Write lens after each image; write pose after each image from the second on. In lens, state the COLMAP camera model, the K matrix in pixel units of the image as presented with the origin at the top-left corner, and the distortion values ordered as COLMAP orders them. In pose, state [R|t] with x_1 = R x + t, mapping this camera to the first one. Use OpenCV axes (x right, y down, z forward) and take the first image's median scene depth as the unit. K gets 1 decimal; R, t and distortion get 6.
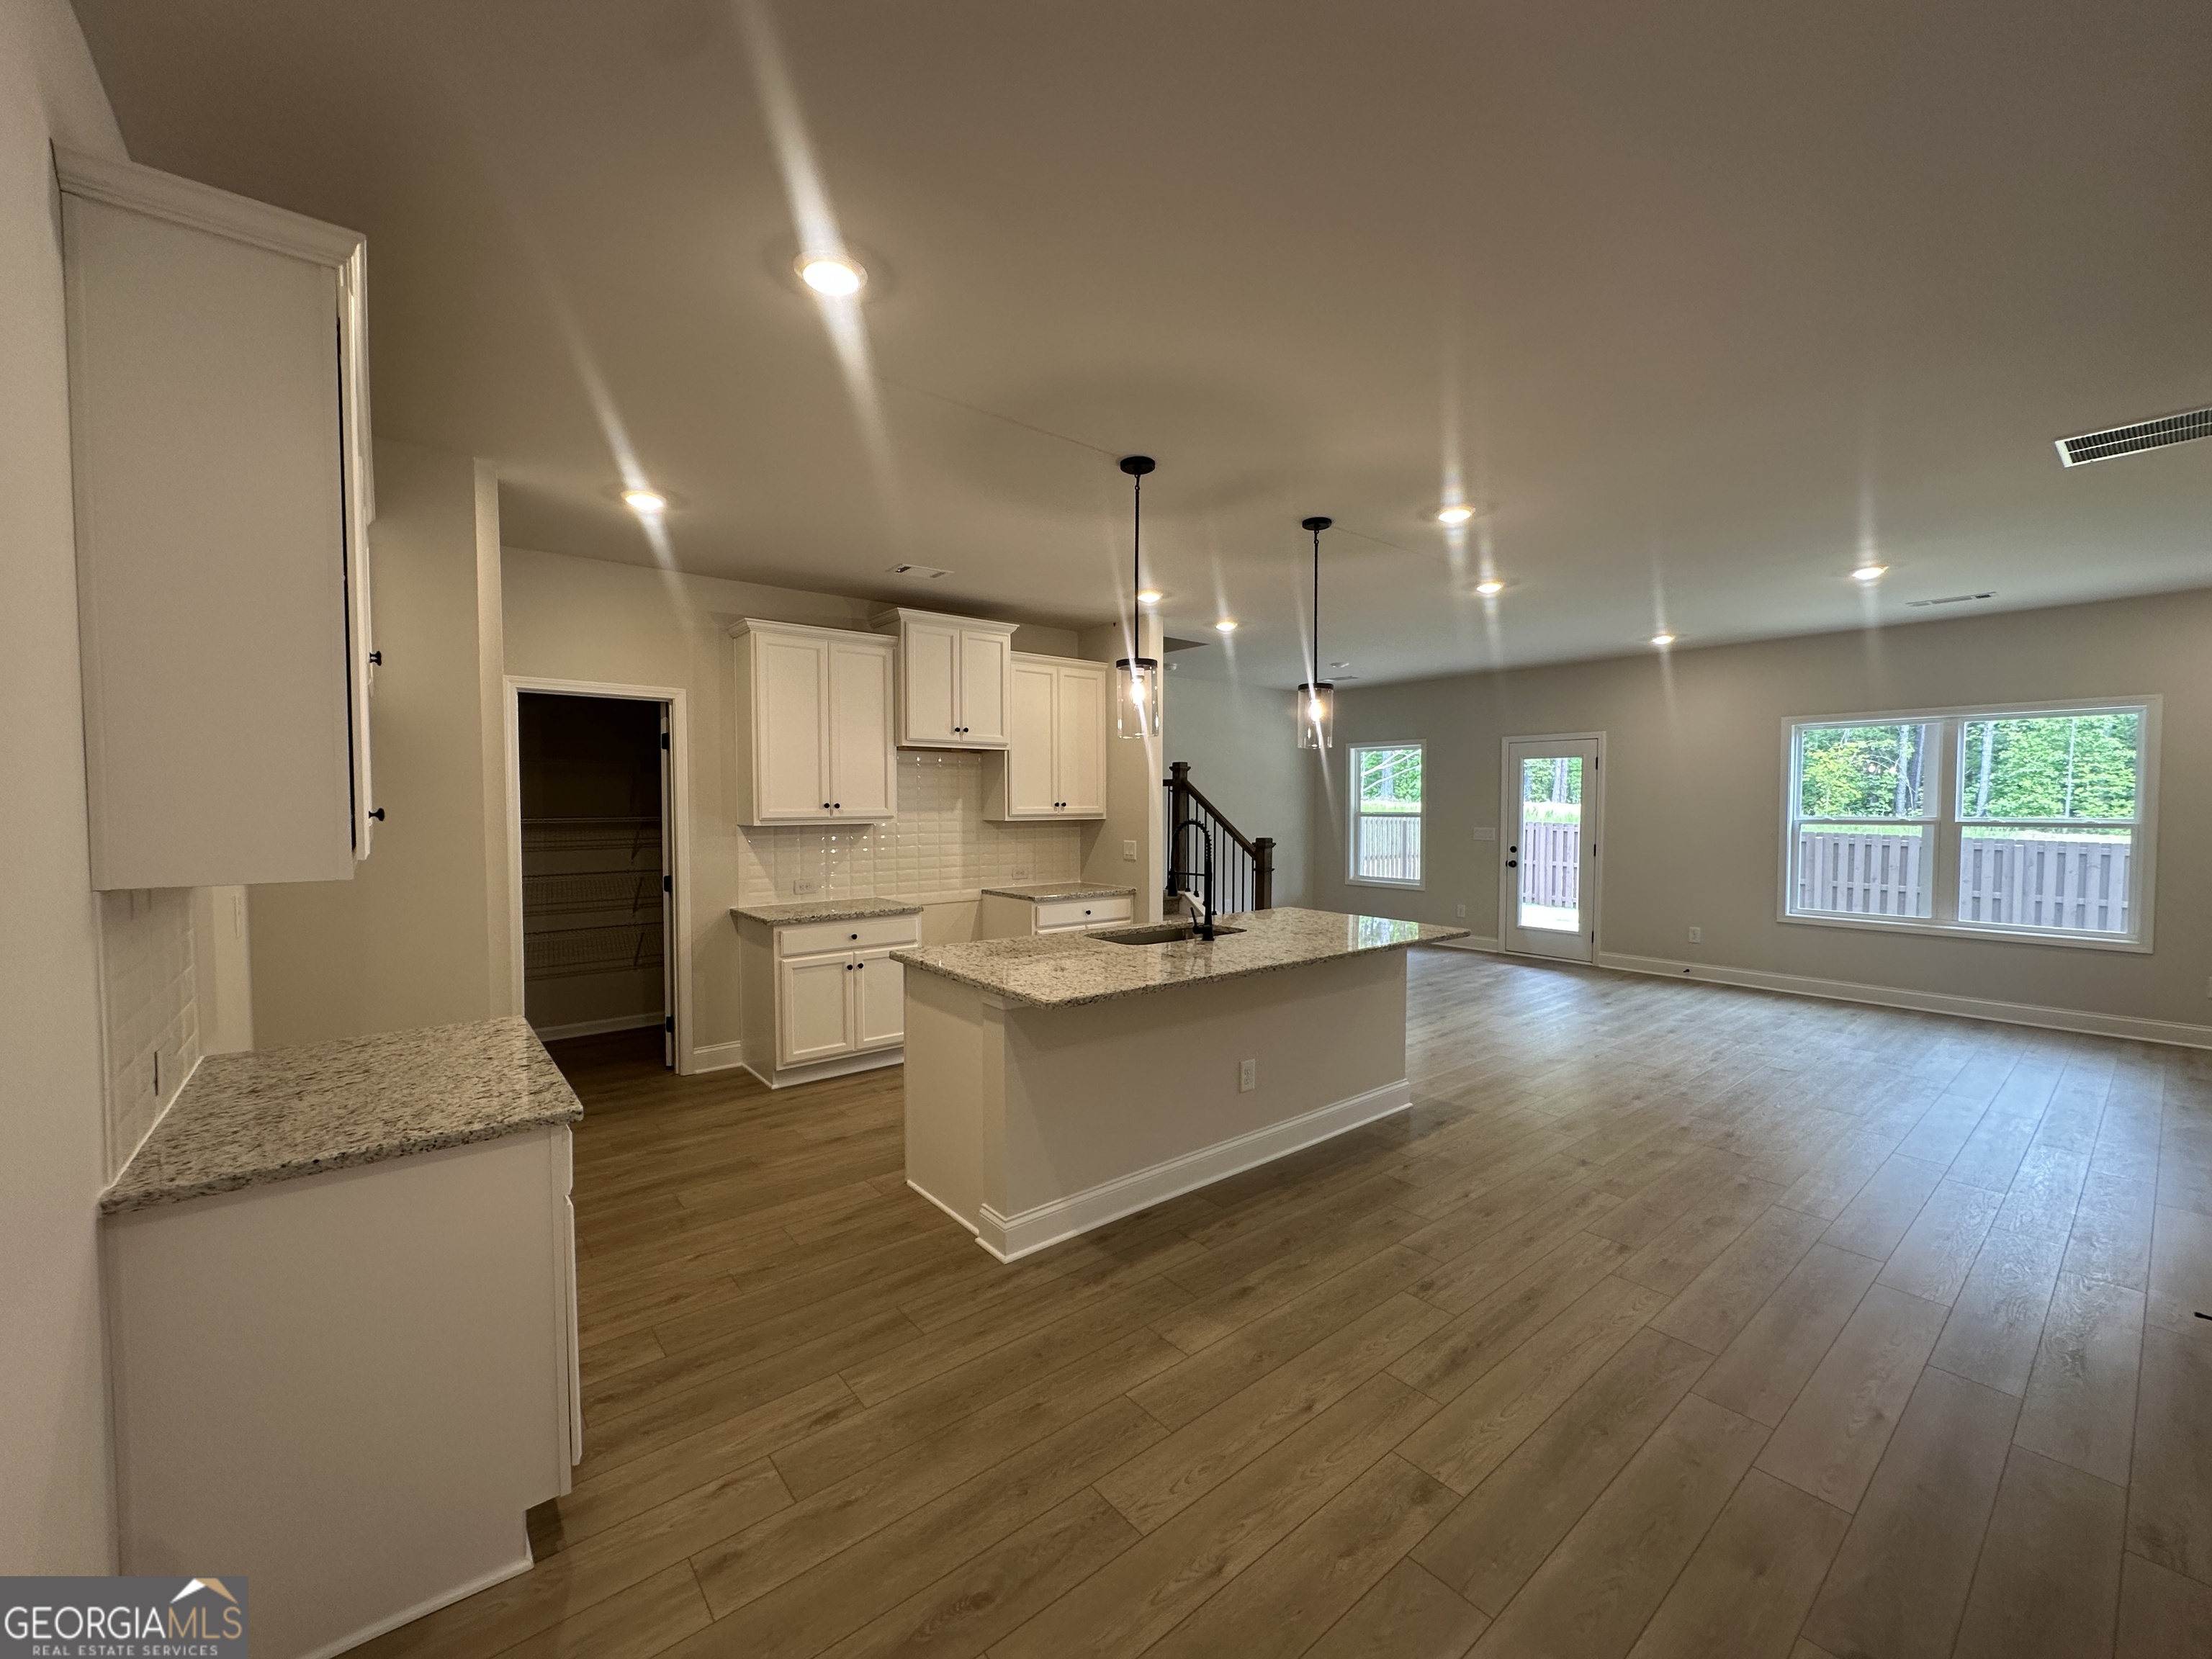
lens RADIAL K [[884.5, 0, 1102.4], [0, 884.5, 832.1], [0, 0, 1]] dist [-0.004024, 0.001445]
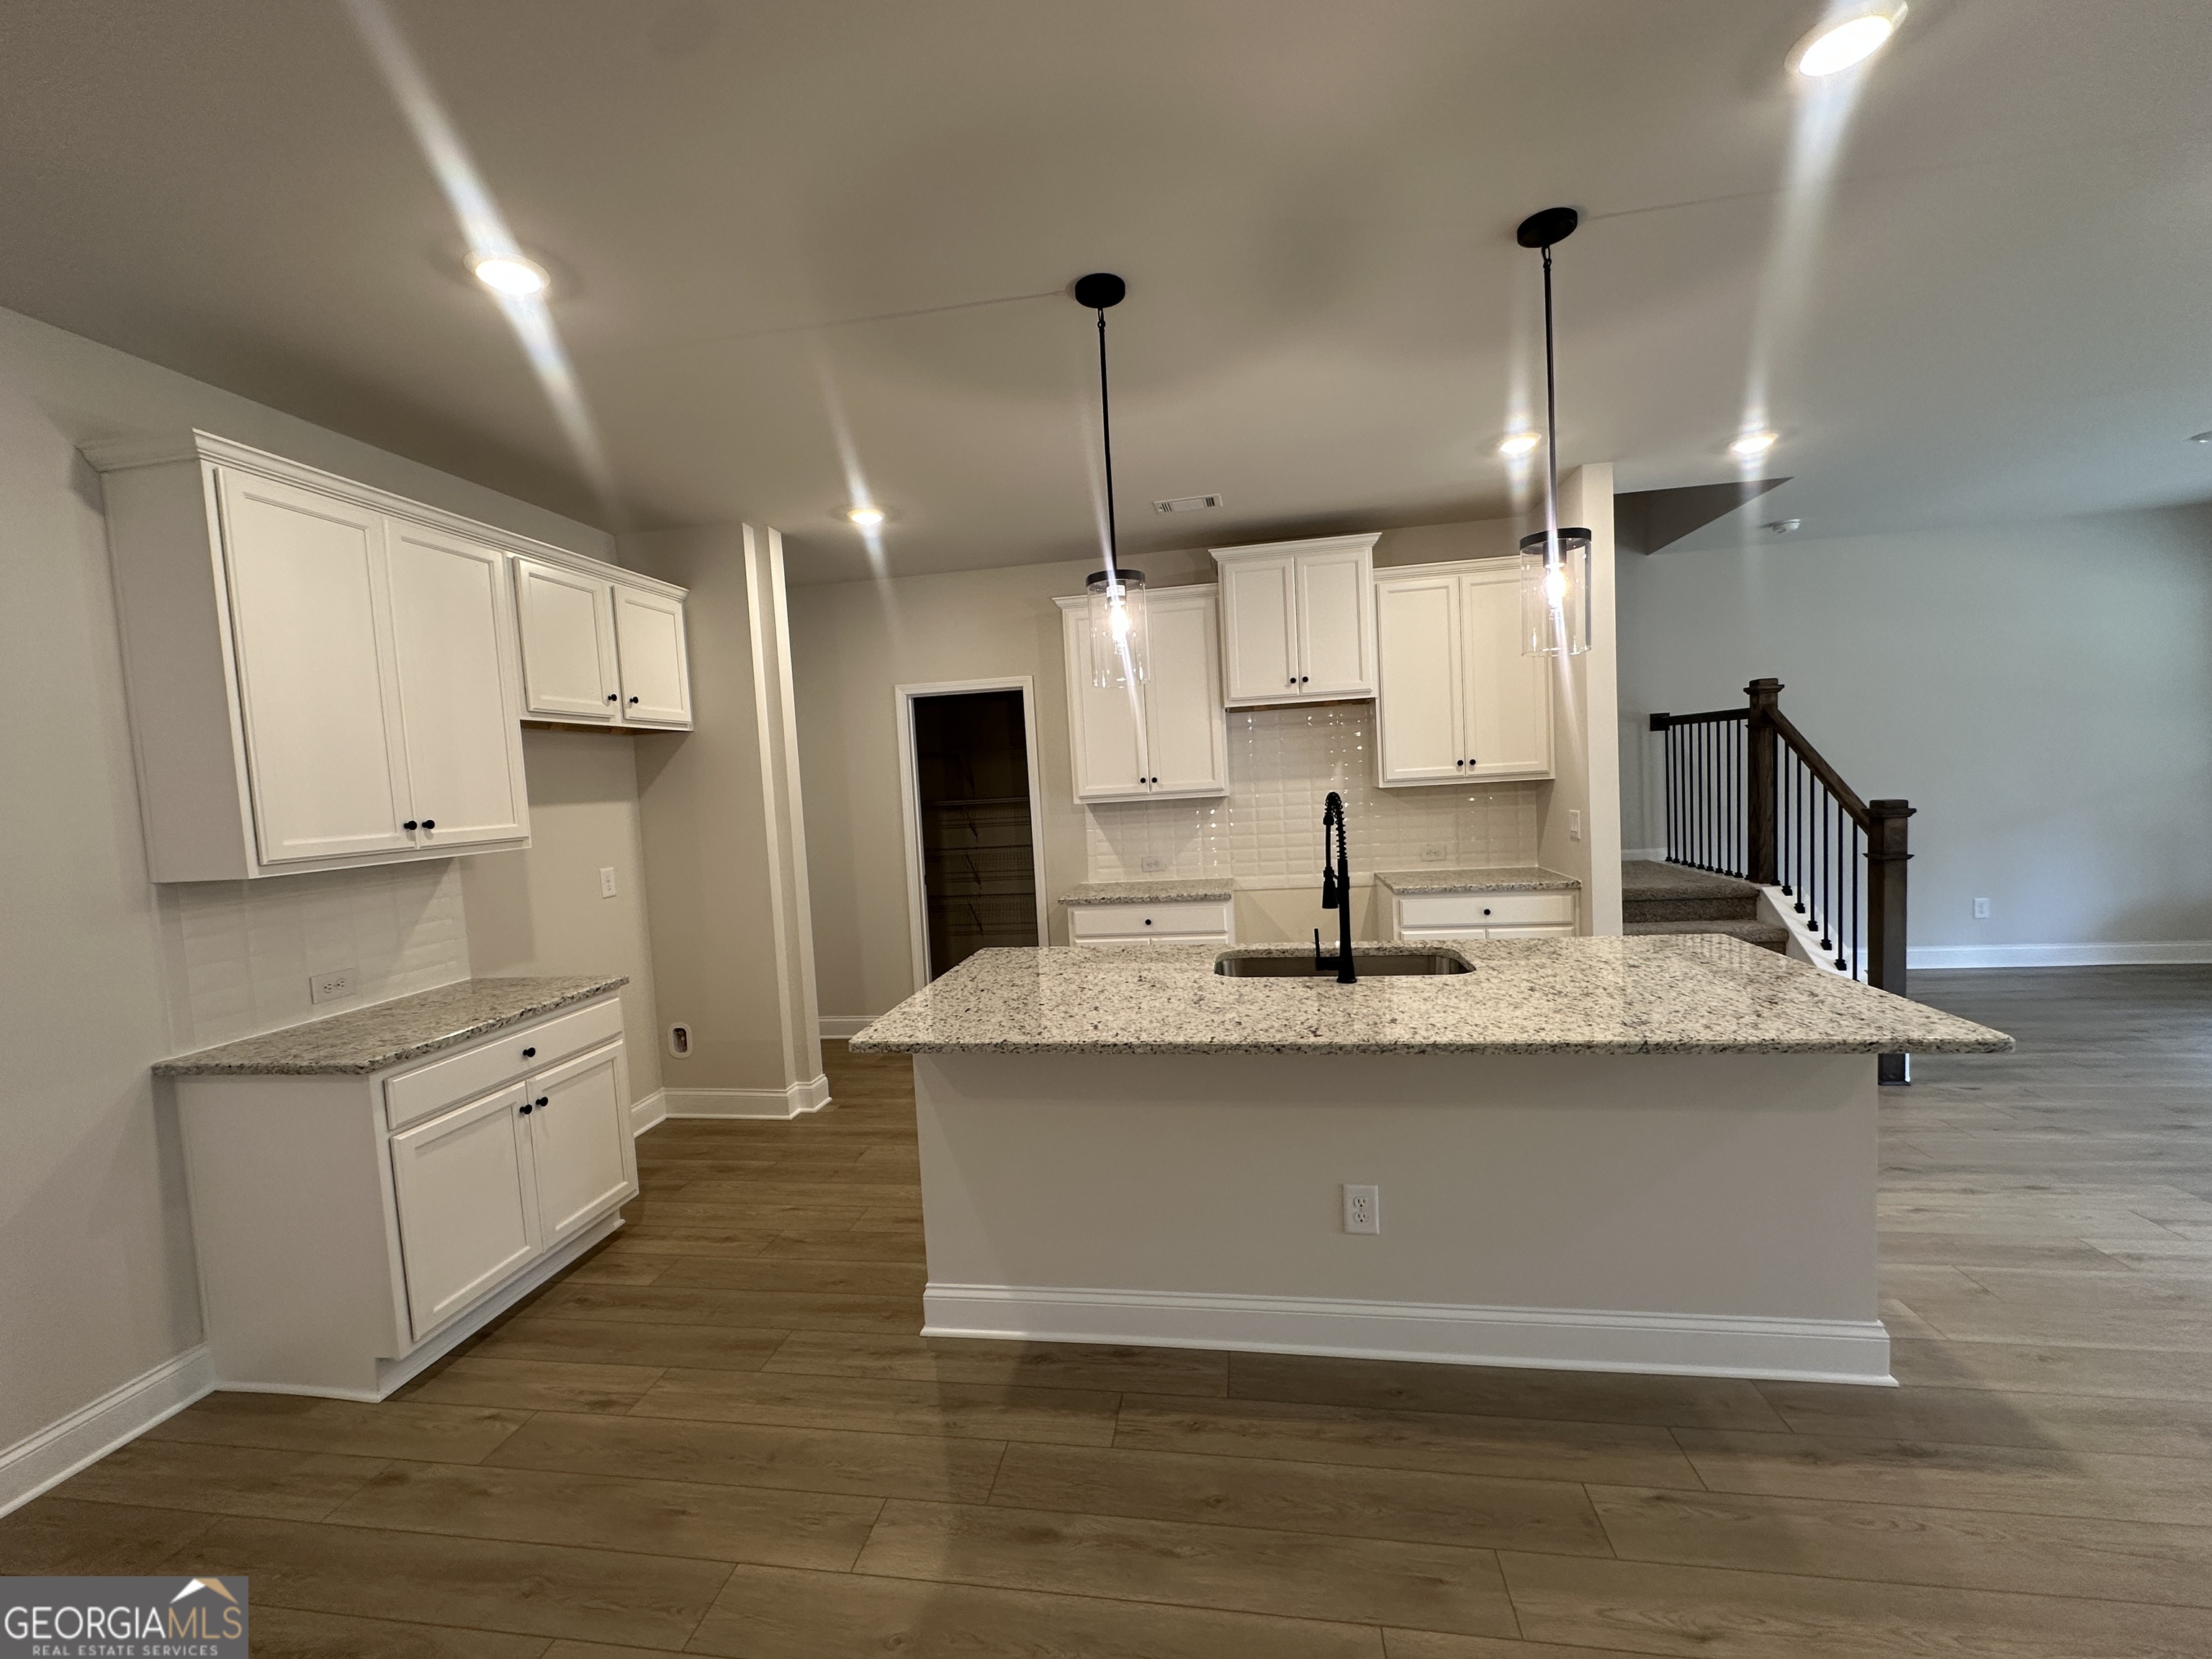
lens RADIAL K [[884.5, 0, 1102.4], [0, 884.5, 832.1], [0, 0, 1]] dist [-0.004024, 0.001445]
pose [[0.664048, 0.008385, -0.747643, 0.355676], [0.028719, 0.998913, 0.036711, -0.010560], [0.747138, -0.045849, 0.663085, 0.331729]]
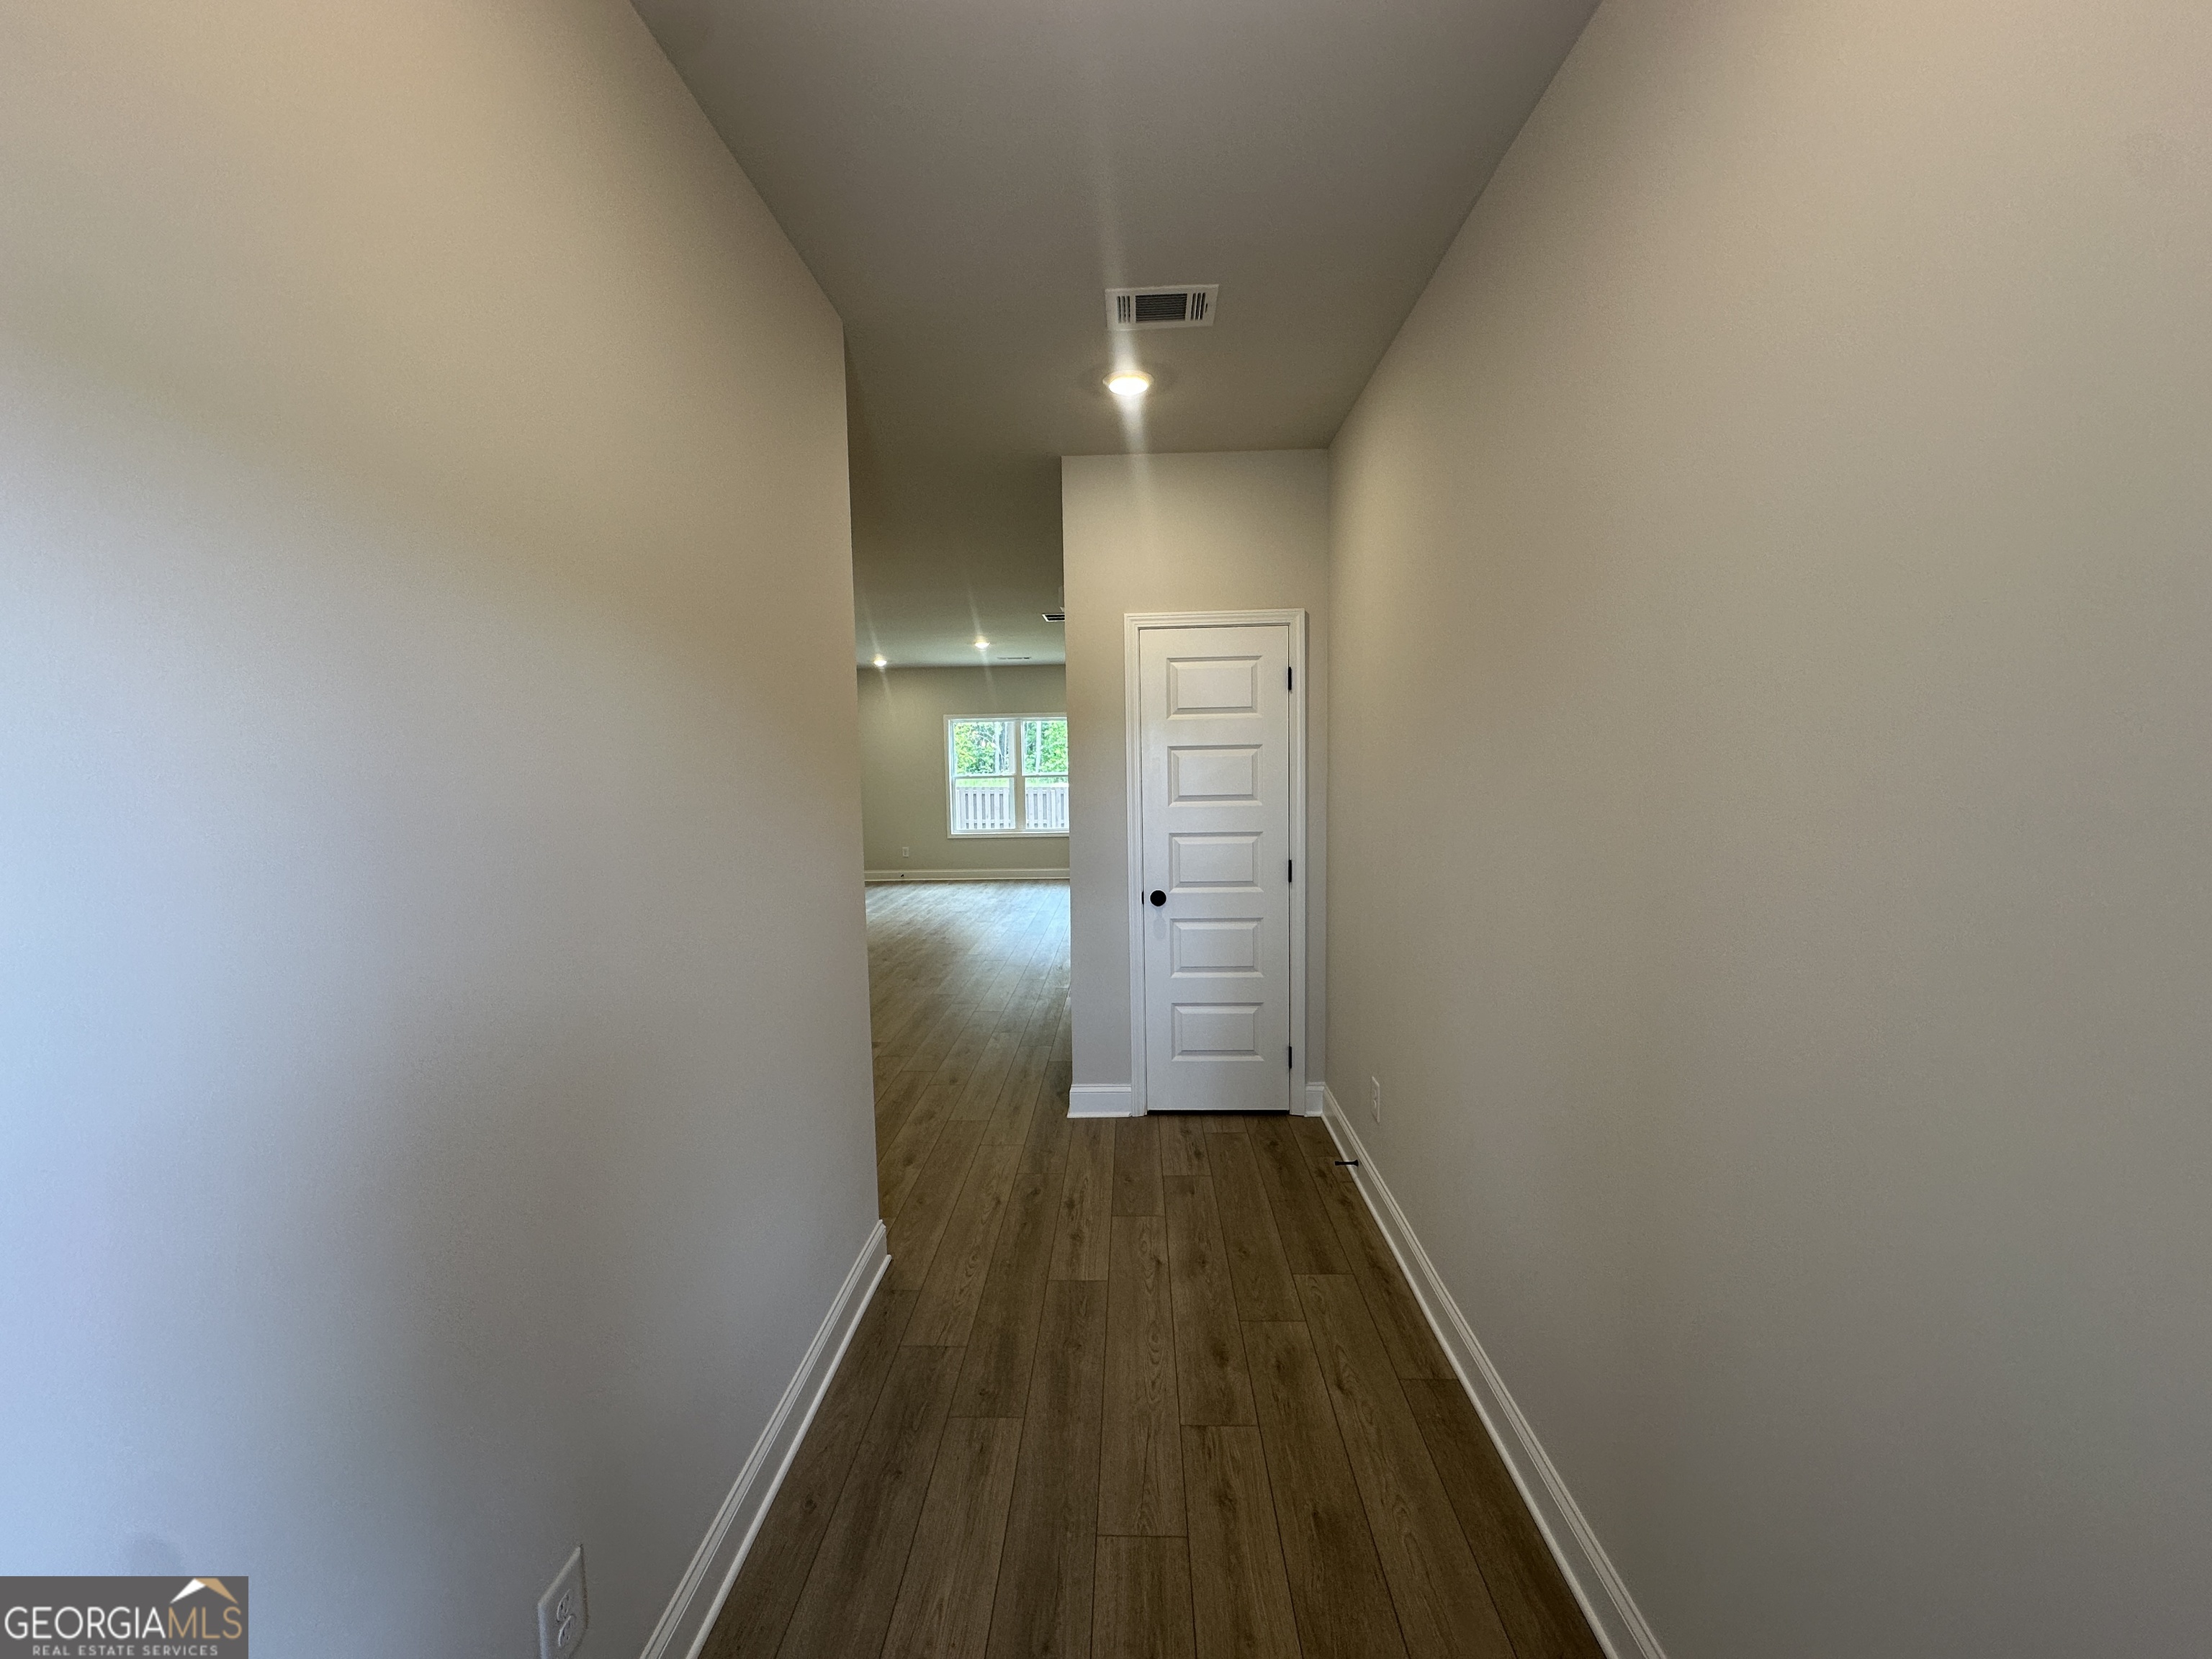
lens RADIAL K [[884.5, 0, 1102.4], [0, 884.5, 832.1], [0, 0, 1]] dist [-0.004024, 0.001445]
pose [[0.656429, -0.067477, 0.751364, -0.347248], [0.039716, 0.997702, 0.054901, 0.012052], [-0.753341, -0.006197, 0.657600, -0.370447]]
